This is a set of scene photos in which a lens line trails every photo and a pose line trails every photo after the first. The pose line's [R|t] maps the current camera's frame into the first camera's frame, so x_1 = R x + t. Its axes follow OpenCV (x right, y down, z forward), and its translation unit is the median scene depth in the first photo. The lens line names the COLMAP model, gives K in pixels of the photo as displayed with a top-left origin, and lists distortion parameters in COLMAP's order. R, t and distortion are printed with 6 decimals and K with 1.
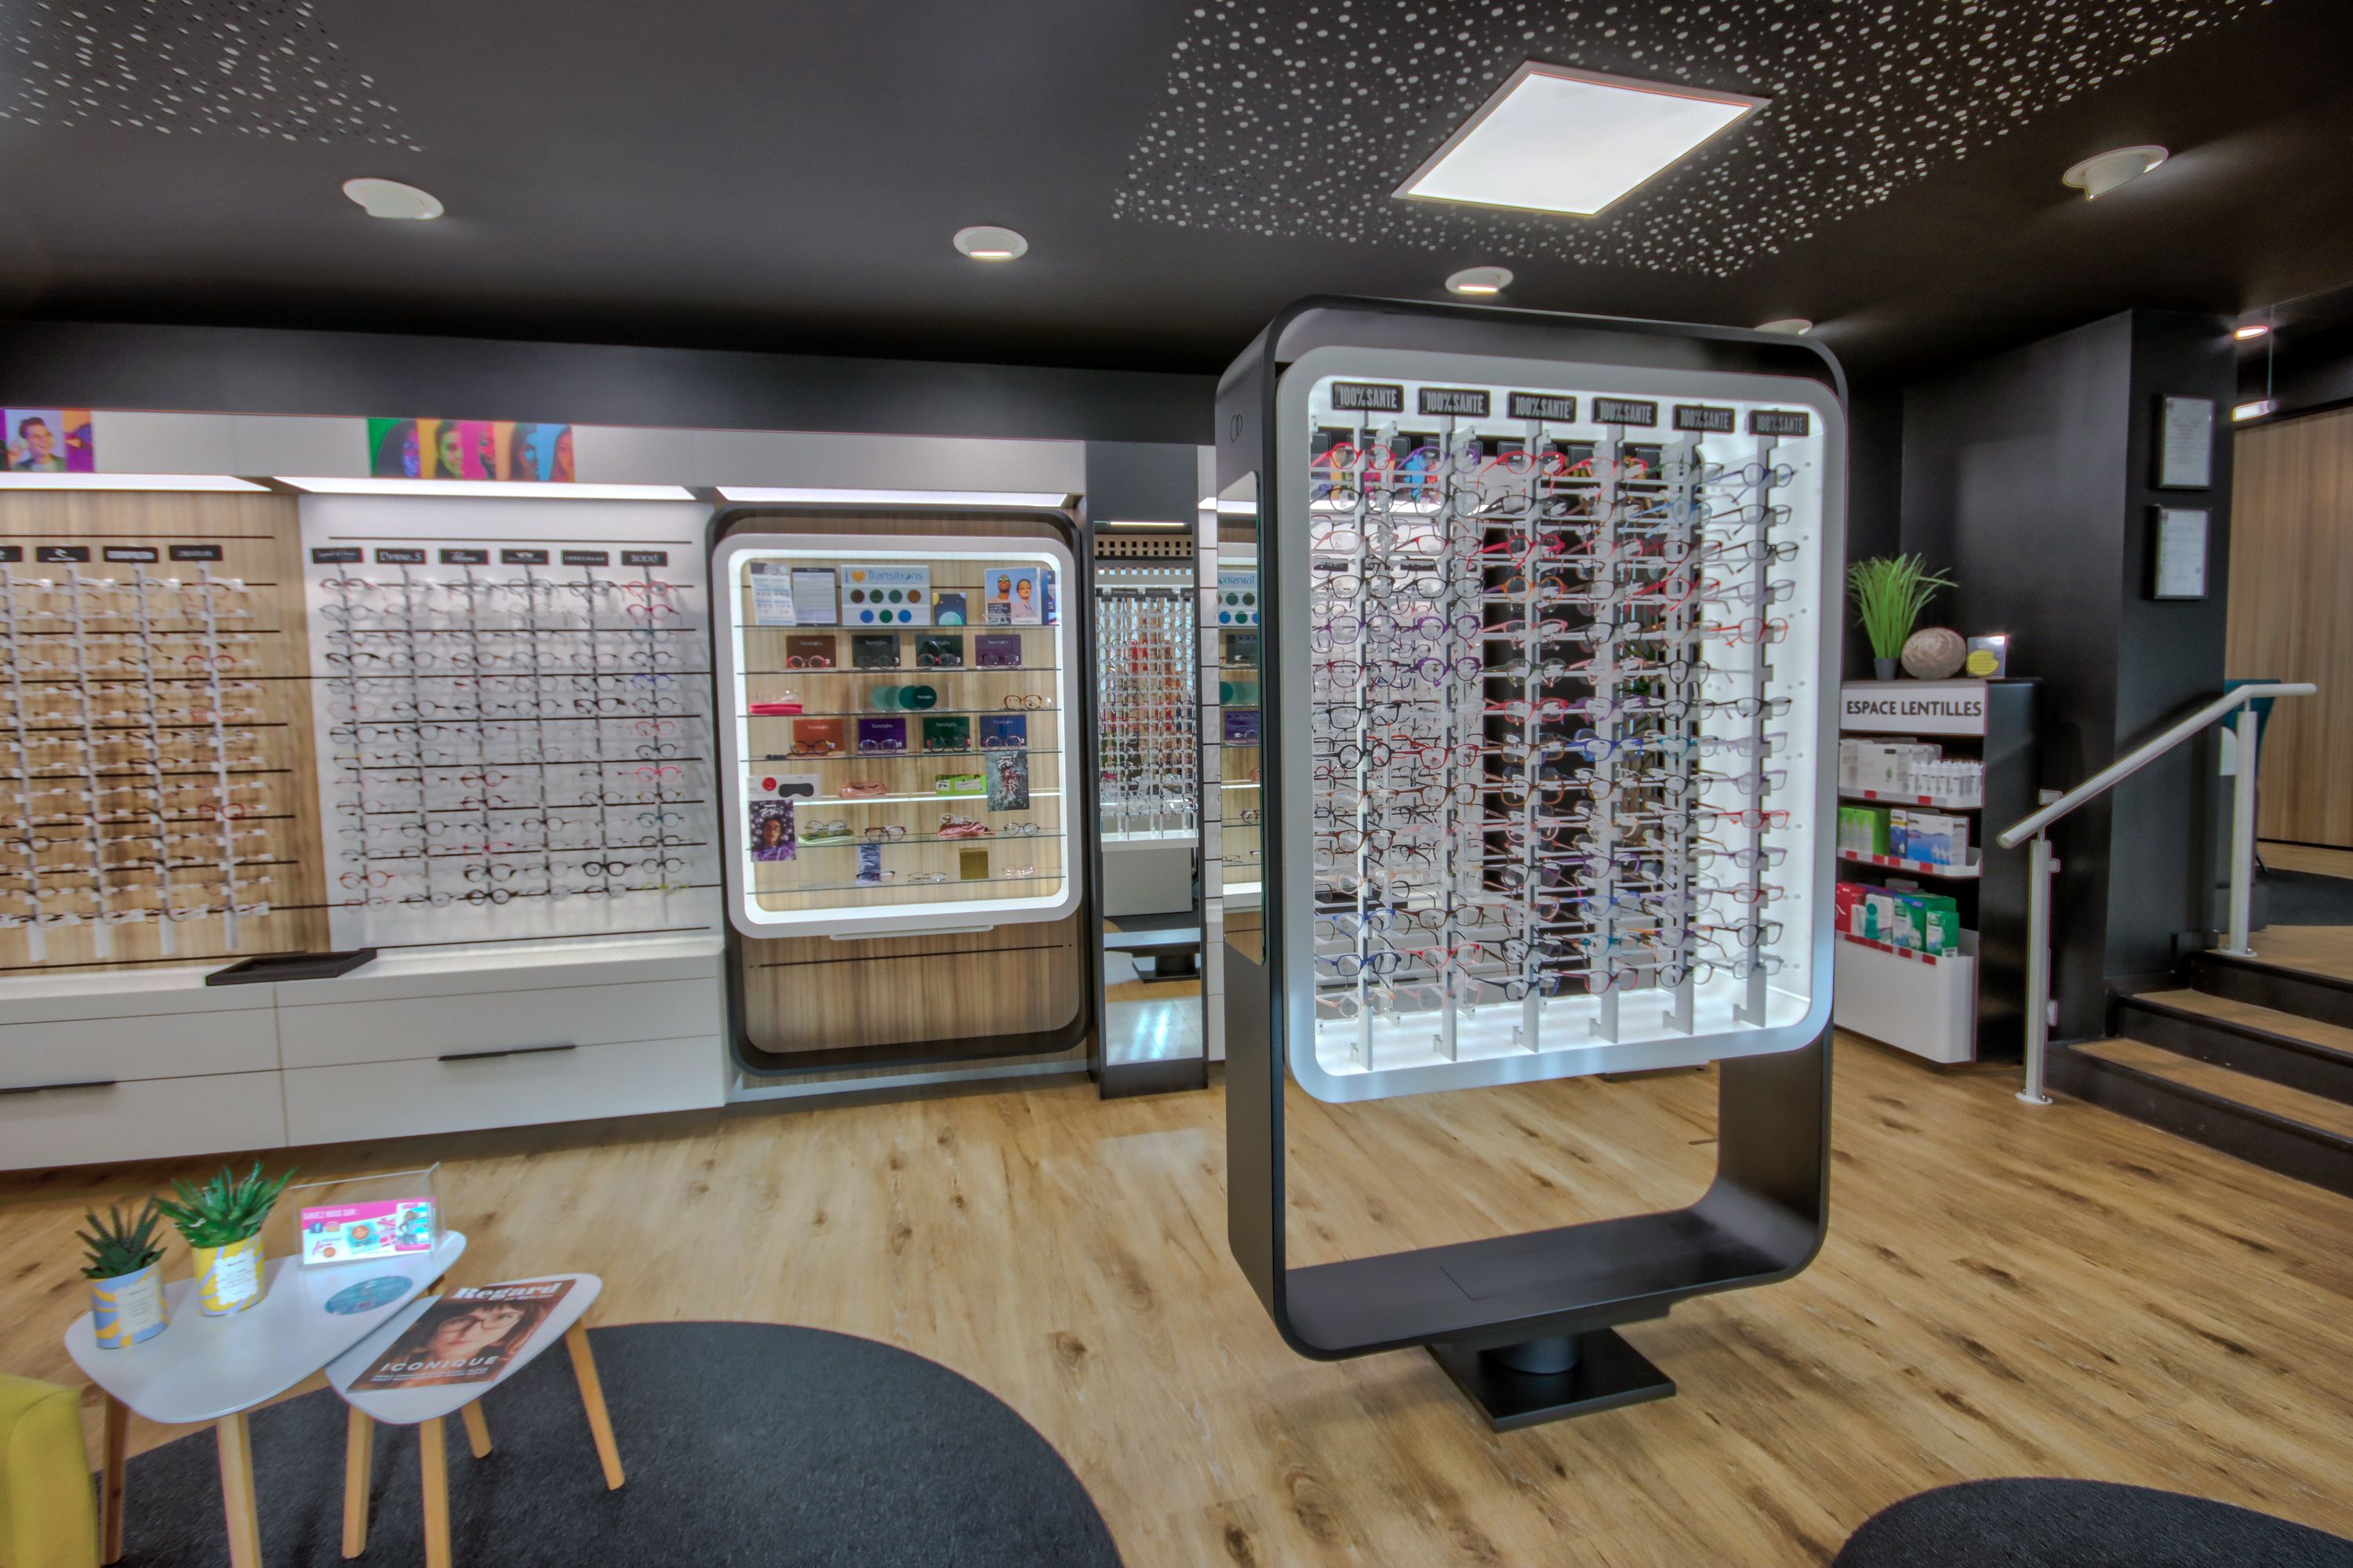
lens RADIAL K [[1084.6, 0, 1184.2], [0, 1084.6, 778.8], [0, 0, 1]] dist [0.003322, -0.009507]
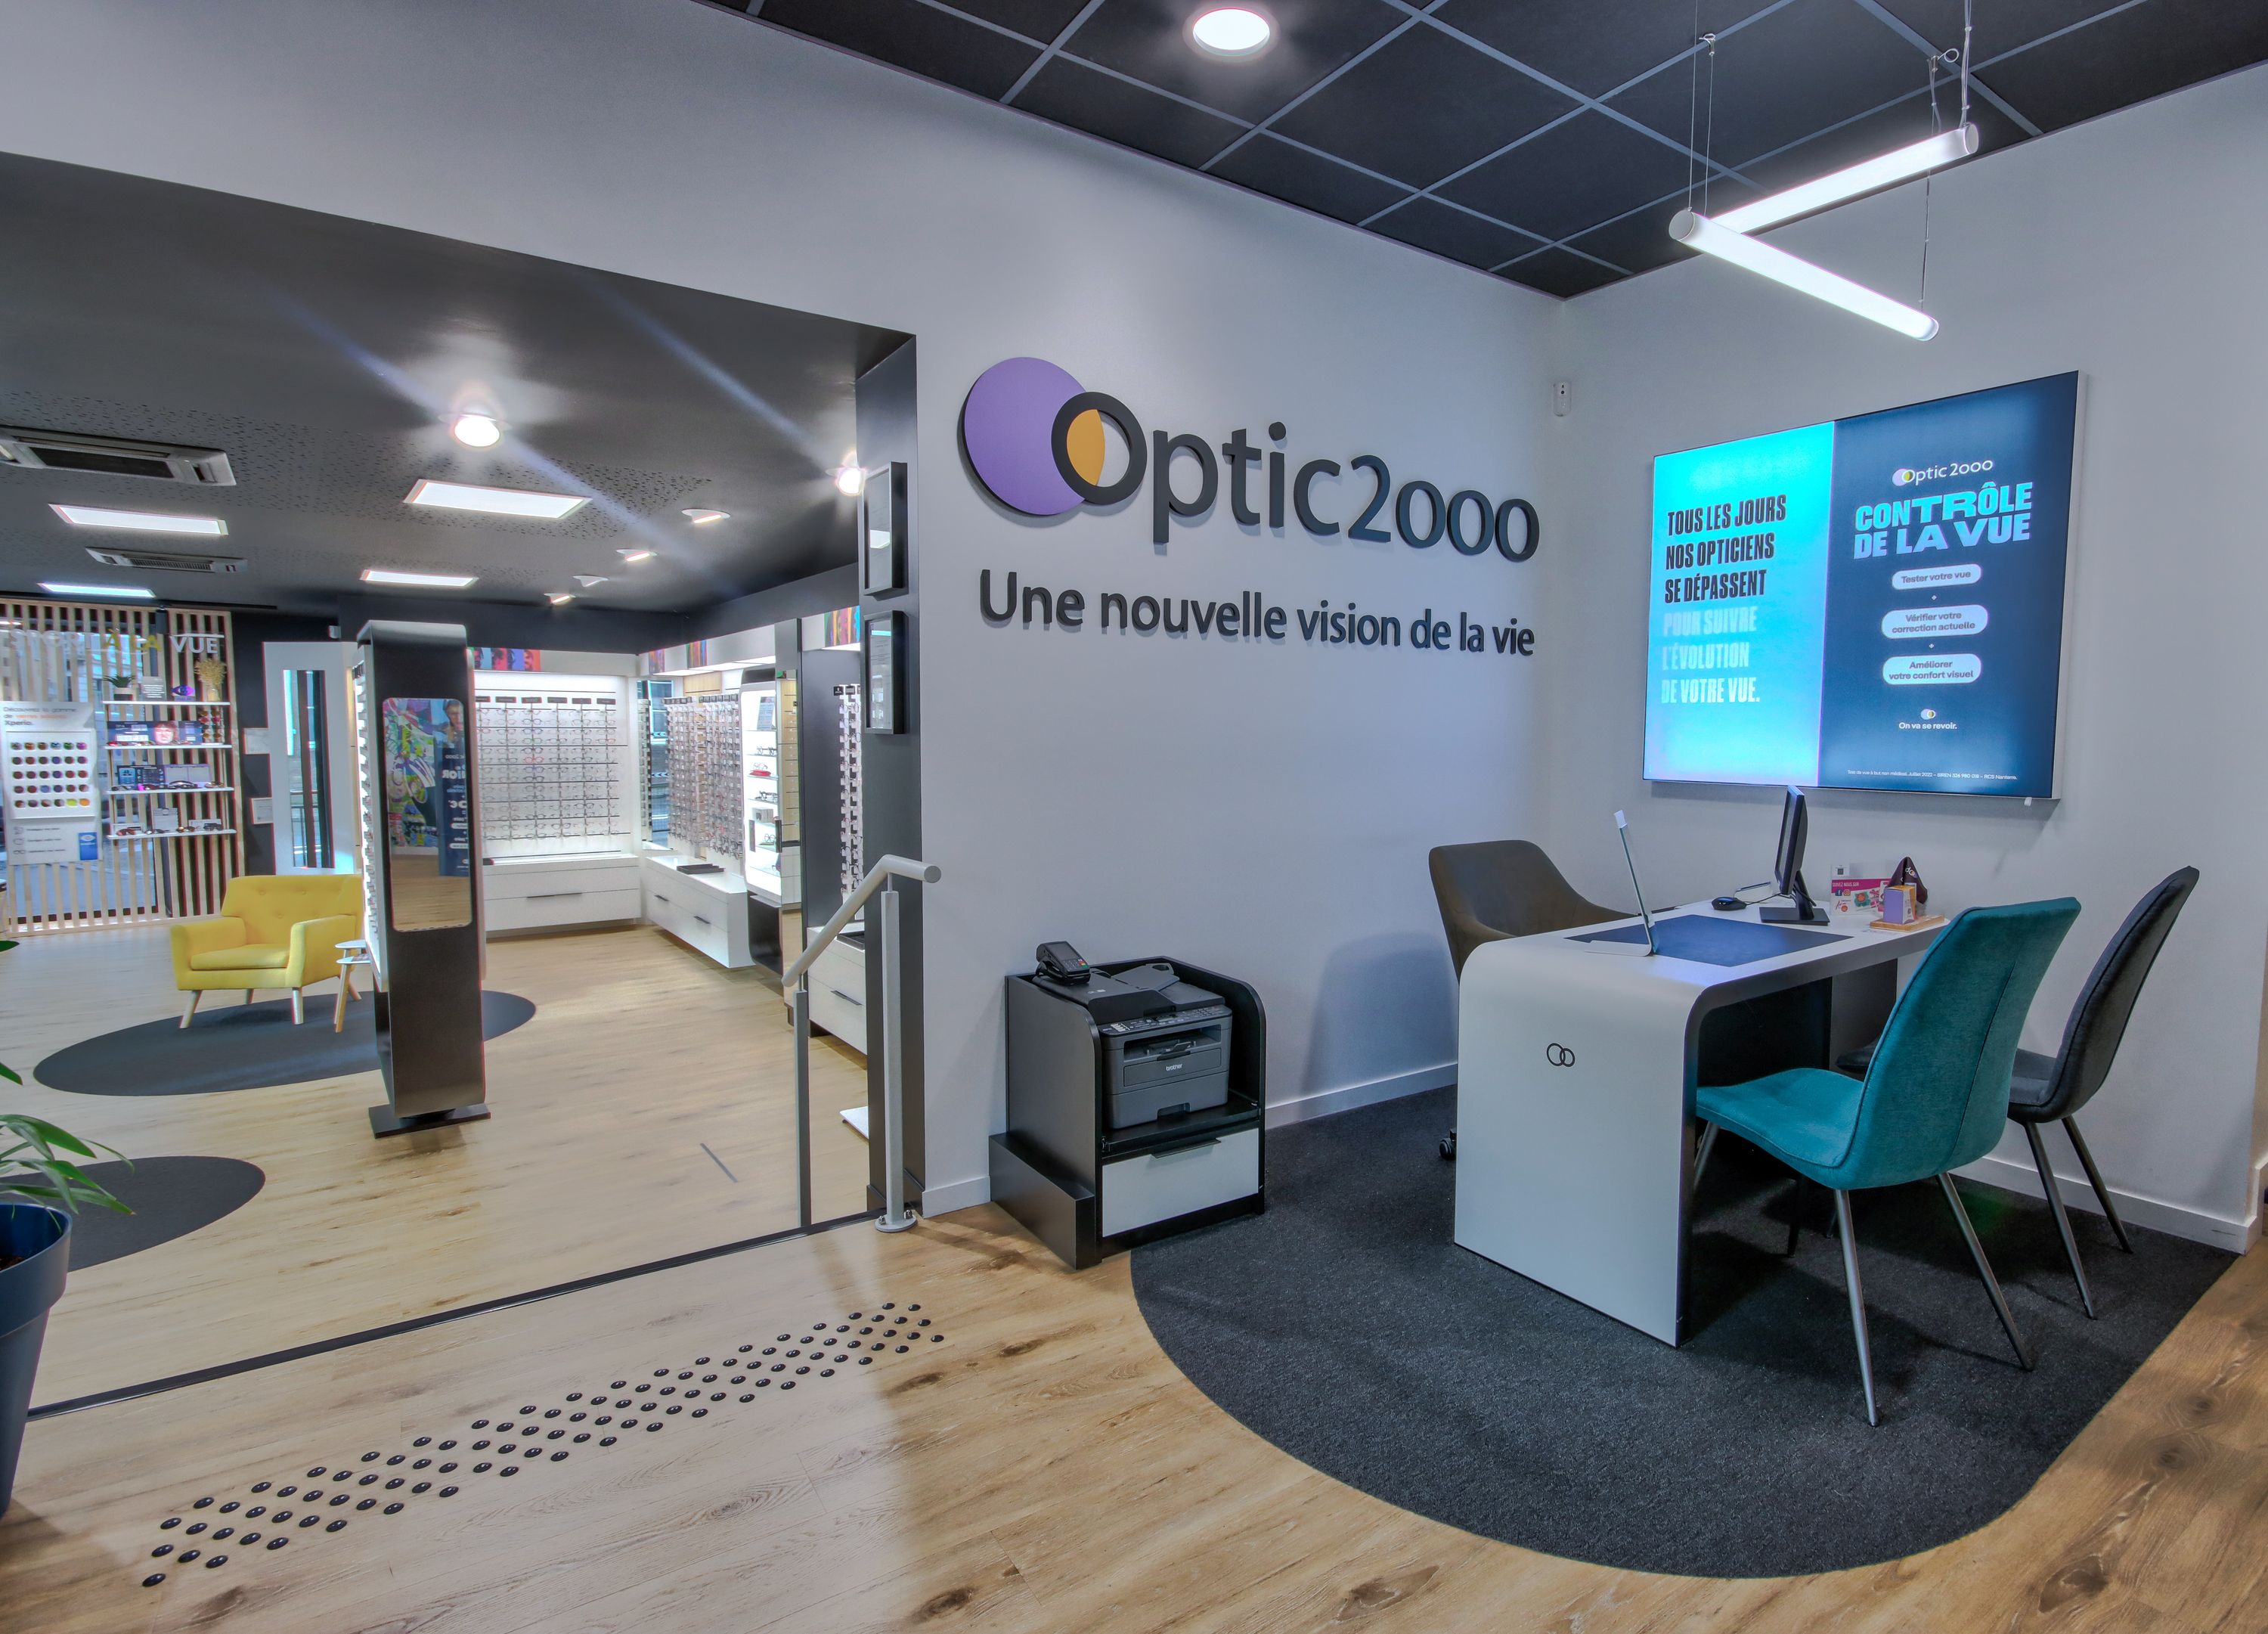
lens RADIAL K [[1135.0, 0, 1230.5], [0, 1135.0, 811.8], [0, 0, 1]] dist [0.005964, -0.010539]
pose [[0.424081, 0.088718, -0.901268, 1.941160], [-0.077119, 0.995113, 0.061668, -0.199757], [0.902335, 0.043353, 0.428850, 0.968367]]
